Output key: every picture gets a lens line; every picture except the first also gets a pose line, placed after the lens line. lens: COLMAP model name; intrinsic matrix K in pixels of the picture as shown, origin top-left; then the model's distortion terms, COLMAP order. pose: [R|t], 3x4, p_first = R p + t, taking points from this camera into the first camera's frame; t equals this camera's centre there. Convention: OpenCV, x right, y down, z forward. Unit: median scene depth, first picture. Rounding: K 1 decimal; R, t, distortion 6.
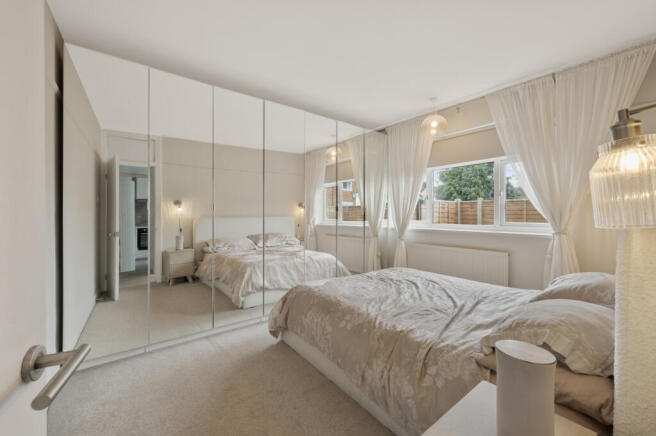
lens RADIAL K [[256.4, 0, 328.0], [0, 256.4, 218.0], [0, 0, 1]] dist [-0.001510, -0.000090]
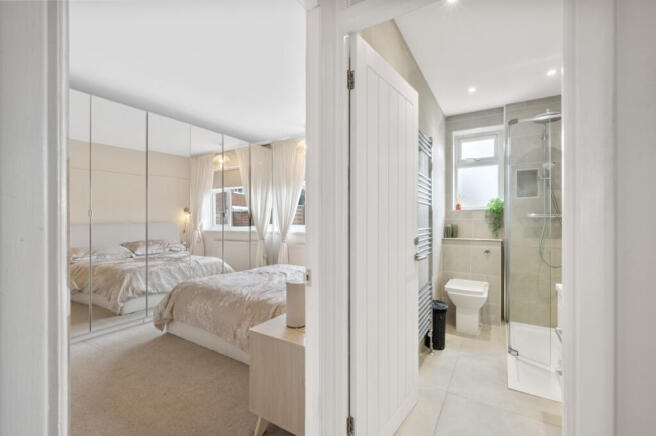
lens RADIAL K [[280.4, 0, 327.2], [0, 280.4, 221.2], [0, 0, 1]] dist [-0.000005, 0.000012]
pose [[0.936824, -0.003314, 0.349786, 0.032990], [0.006411, 0.999950, -0.007697, 0.003545], [-0.349743, 0.009453, 0.936798, -0.275250]]
